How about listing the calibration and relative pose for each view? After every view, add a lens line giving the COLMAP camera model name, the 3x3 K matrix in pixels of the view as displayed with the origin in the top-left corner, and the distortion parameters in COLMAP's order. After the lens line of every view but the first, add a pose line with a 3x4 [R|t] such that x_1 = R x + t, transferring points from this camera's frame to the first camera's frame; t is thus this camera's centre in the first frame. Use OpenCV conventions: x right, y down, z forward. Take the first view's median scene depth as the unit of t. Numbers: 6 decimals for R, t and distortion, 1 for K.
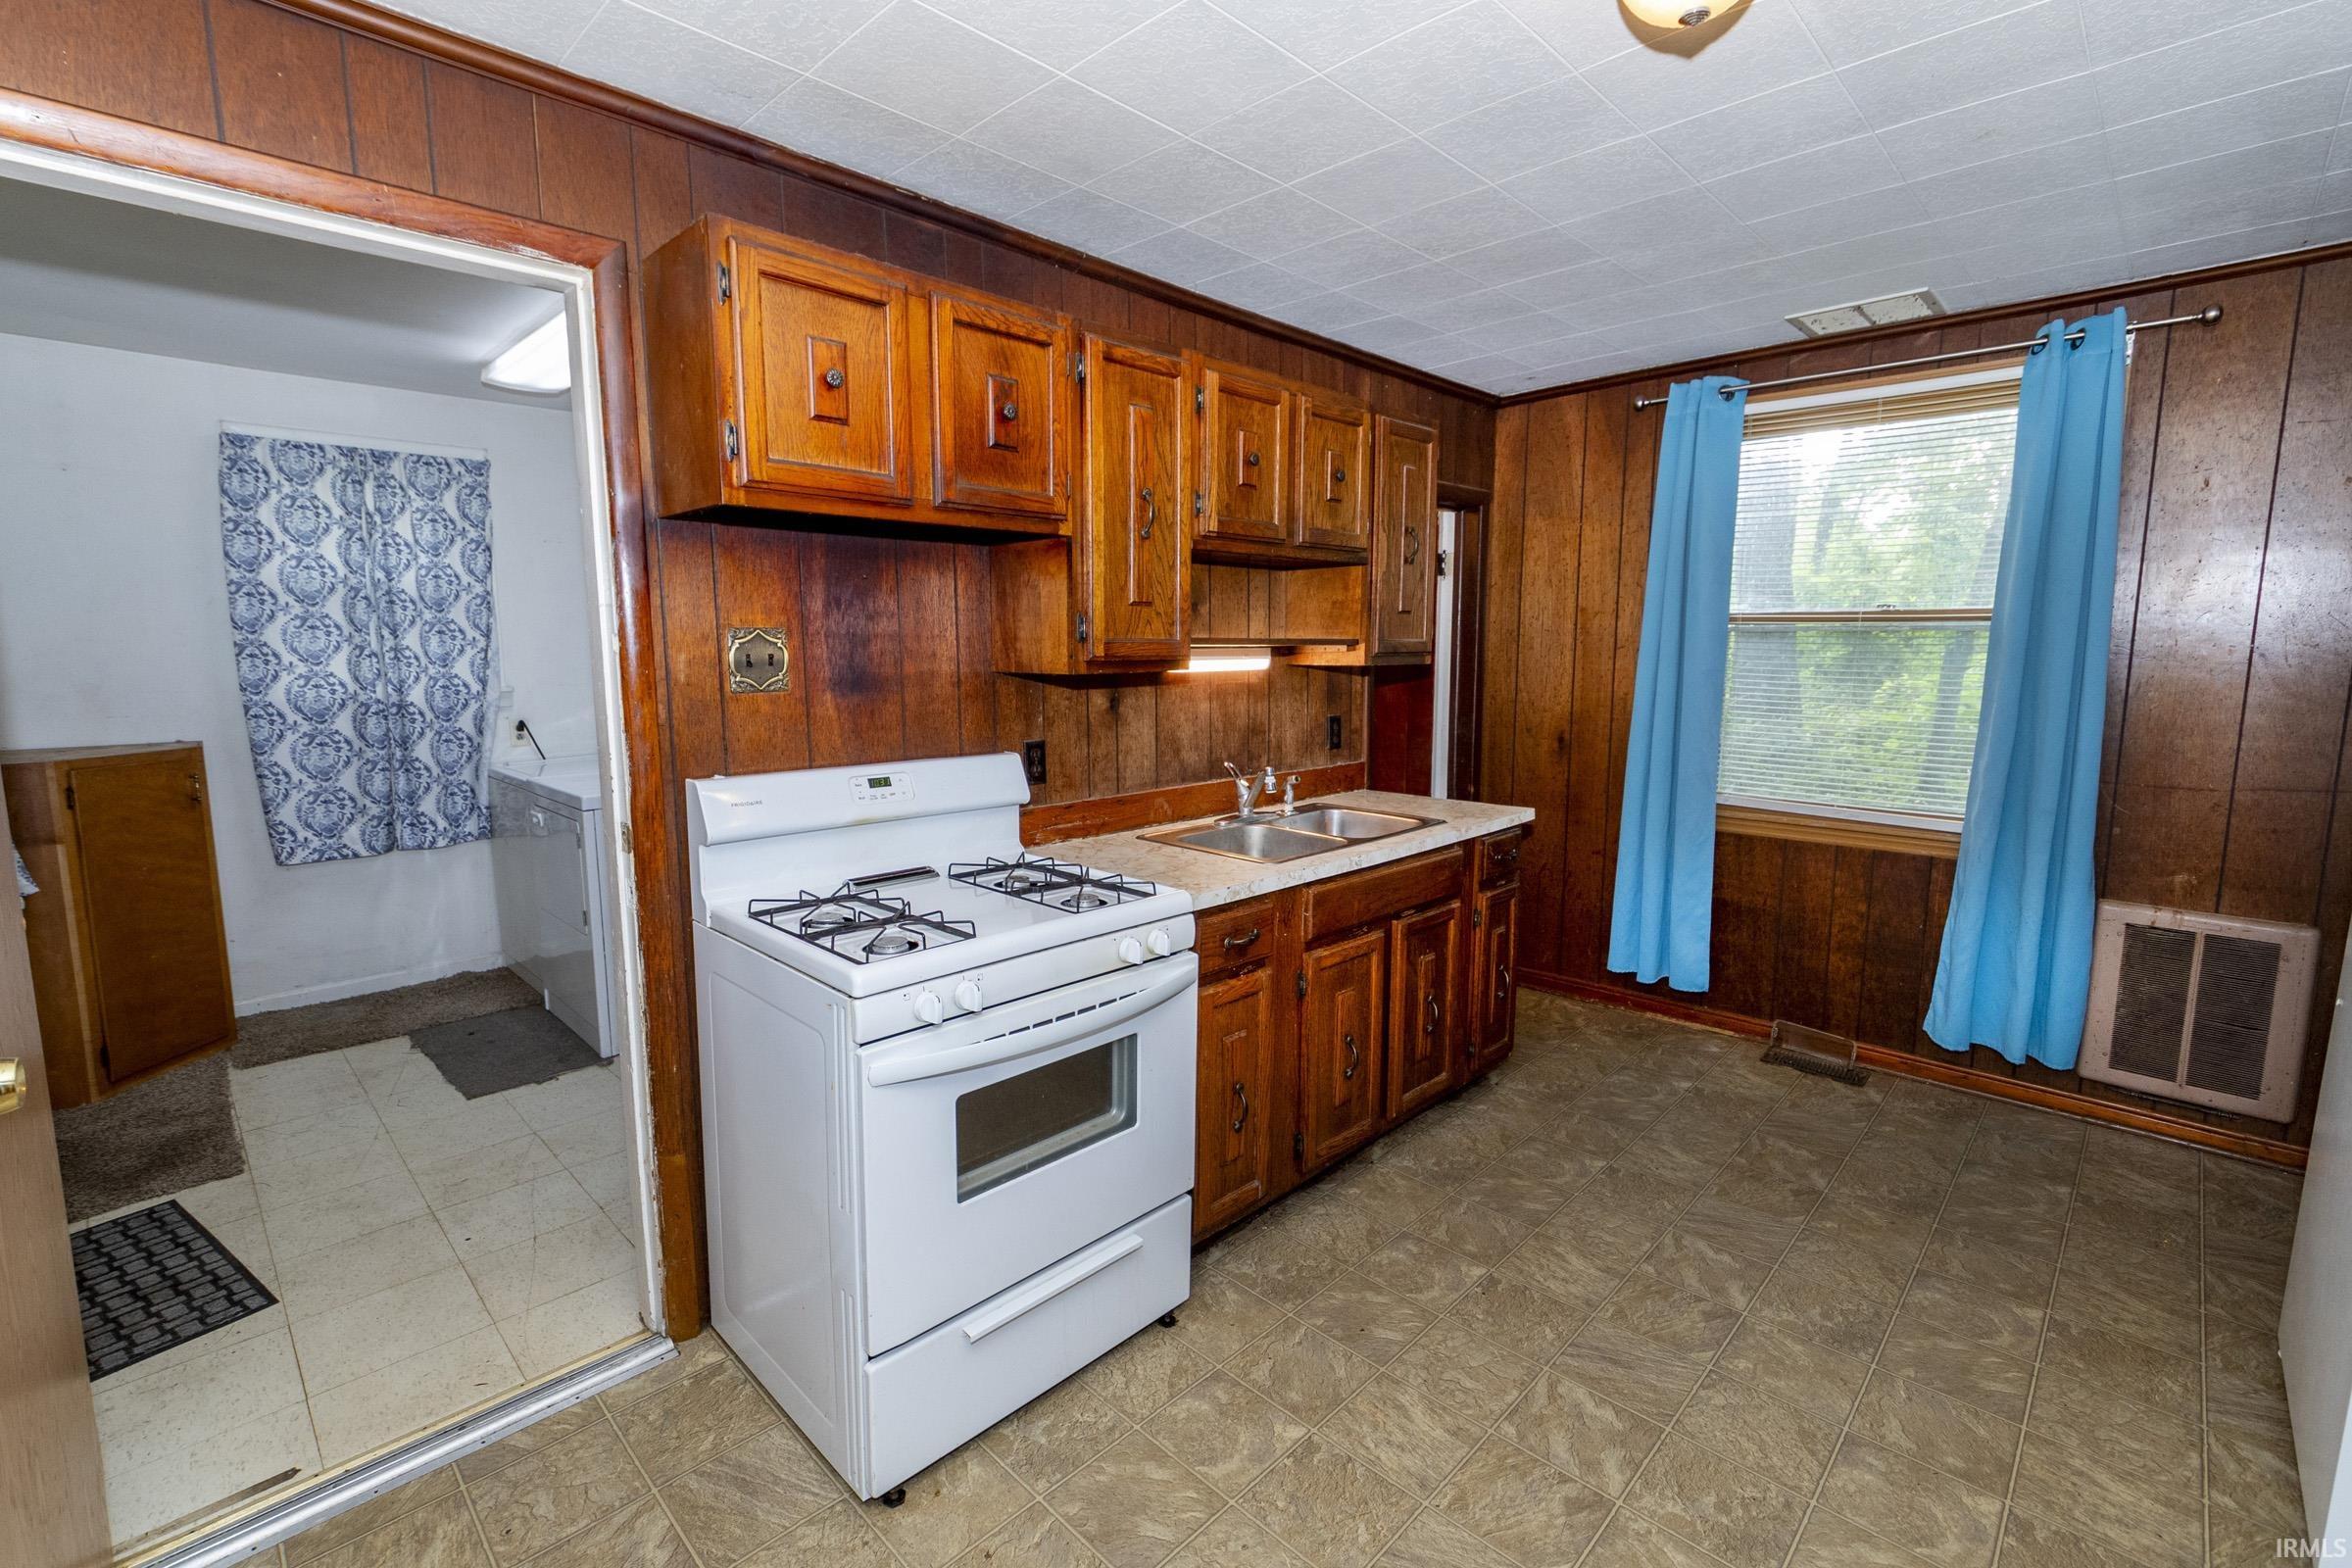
lens RADIAL K [[1046.9, 0, 1181.5], [0, 1046.9, 766.1], [0, 0, 1]] dist [-0.003539, -0.000799]
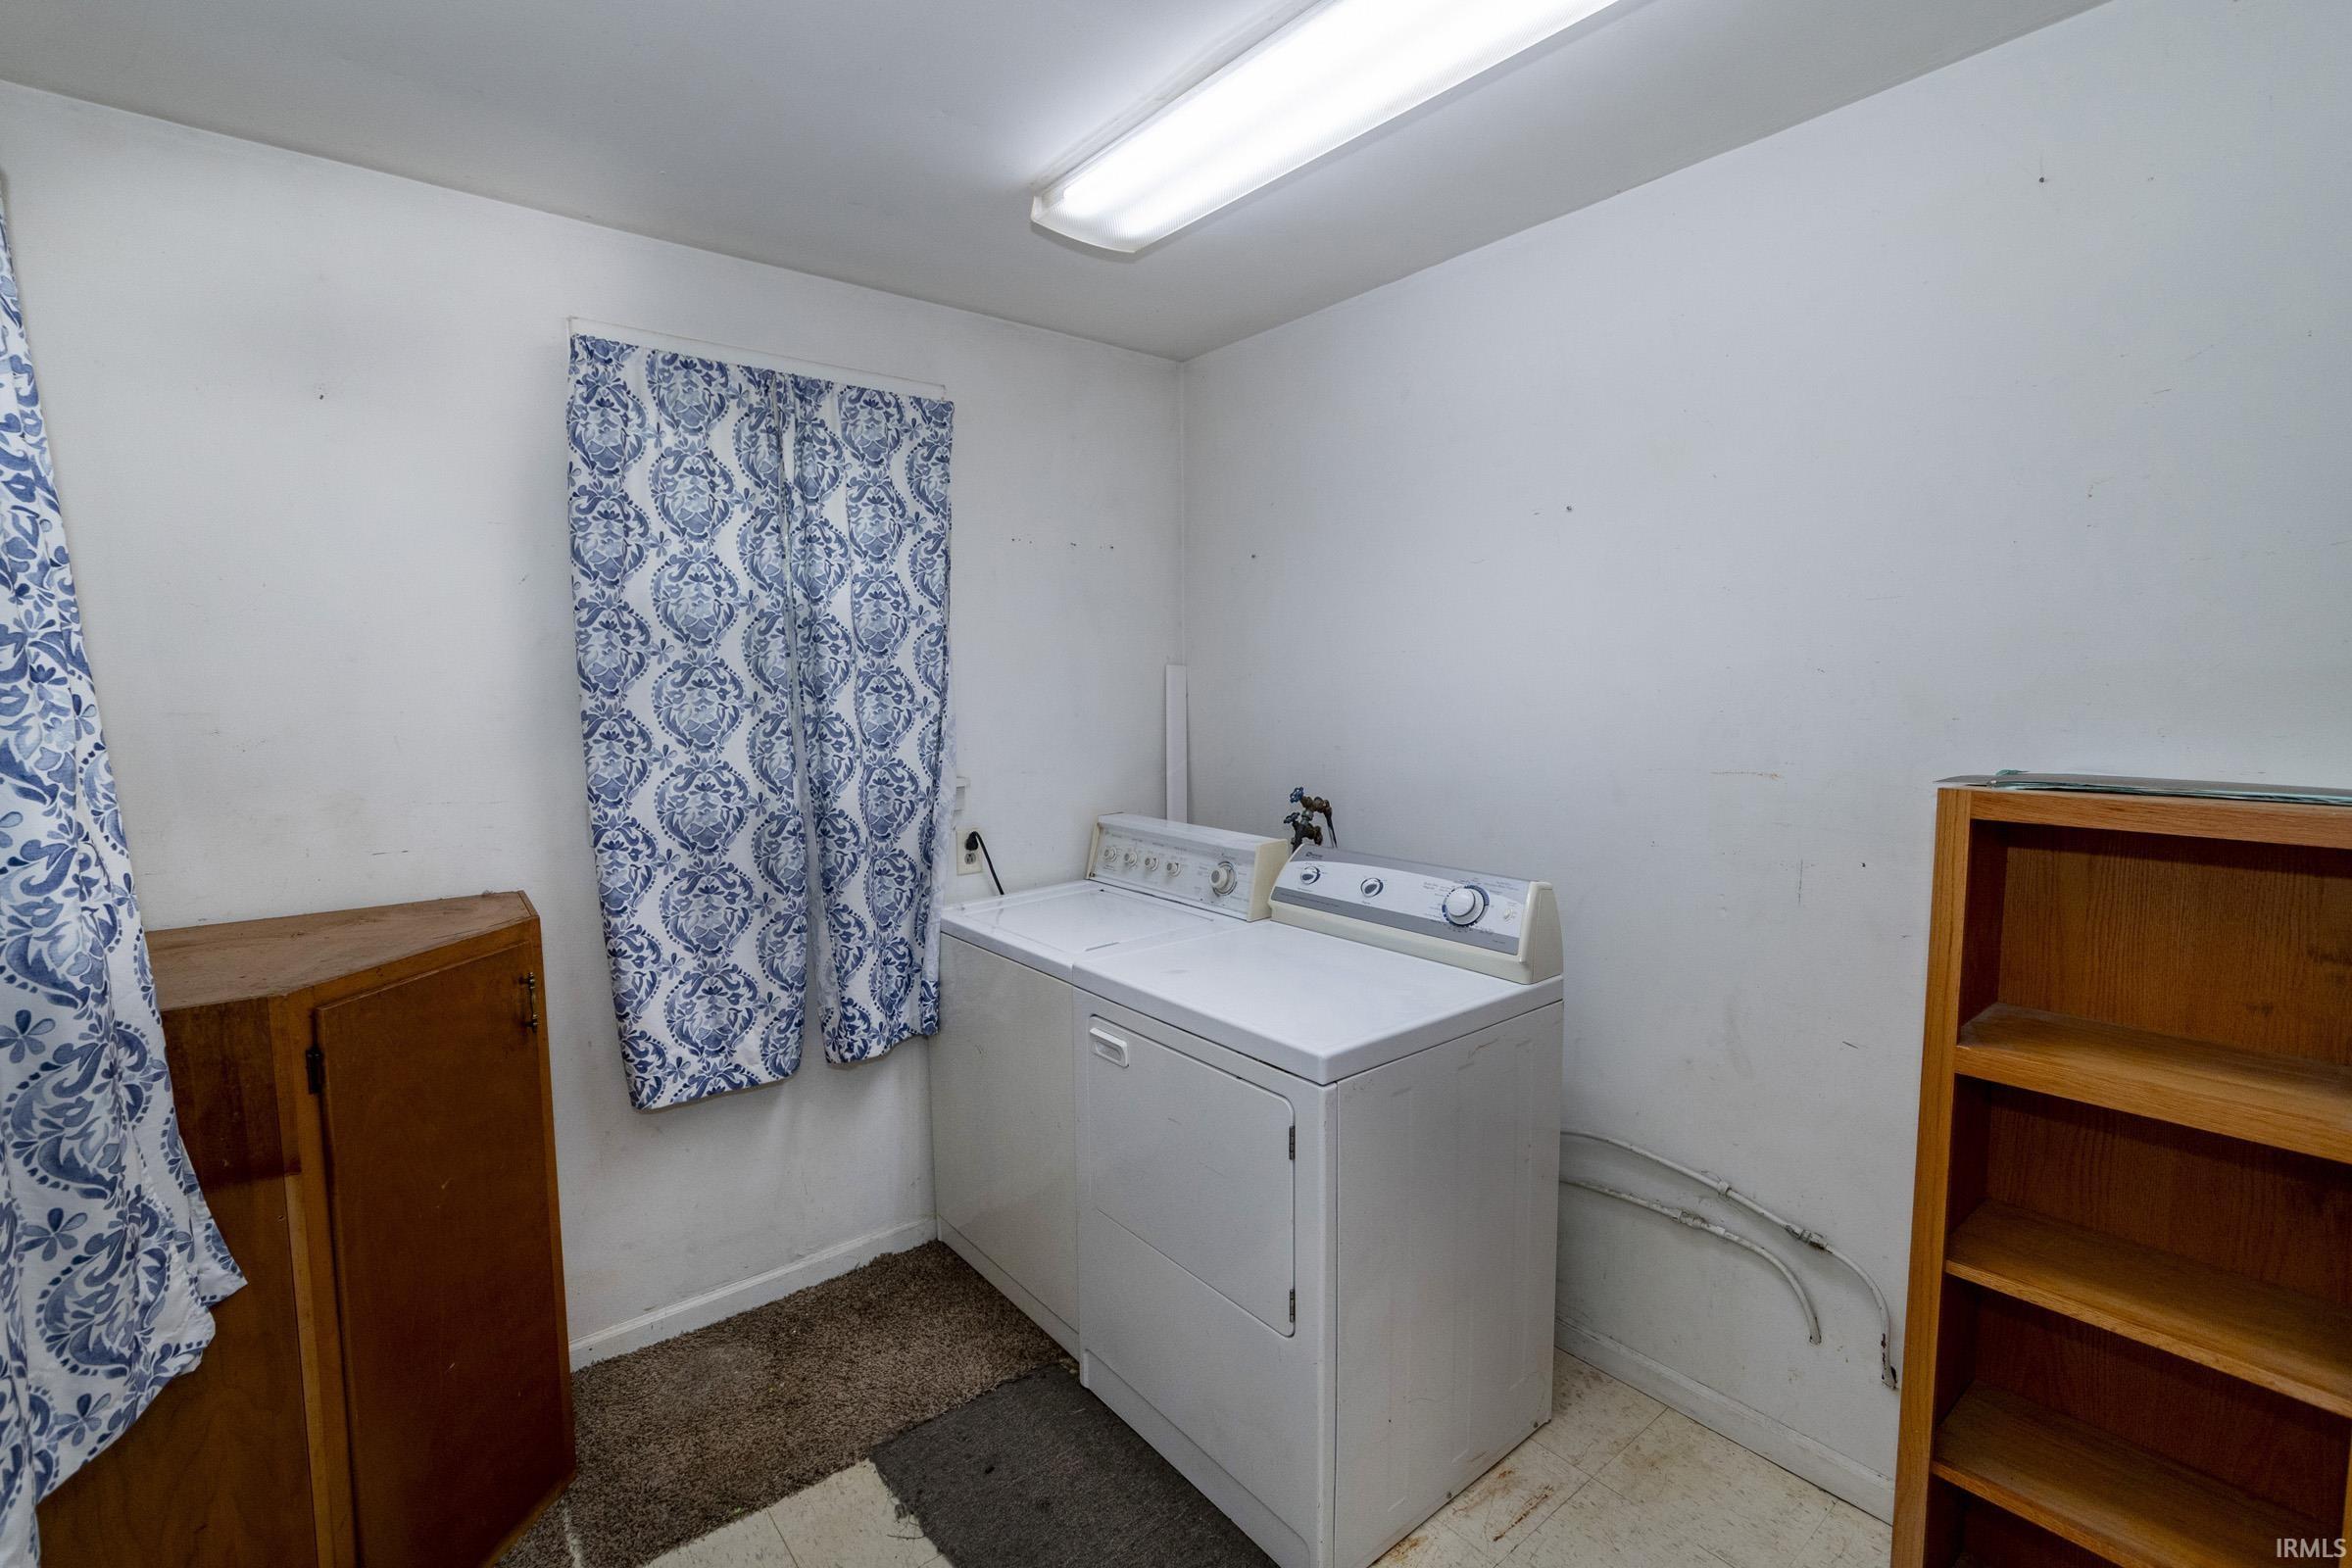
lens RADIAL K [[1046.9, 0, 1185.8], [0, 1046.9, 768.7], [0, 0, 1]] dist [-0.003539, -0.000799]
pose [[0.995366, 0.003403, -0.096102, -0.510086], [-0.006541, 0.999455, -0.032359, -0.069687], [0.095939, 0.032837, 0.994845, 0.457896]]
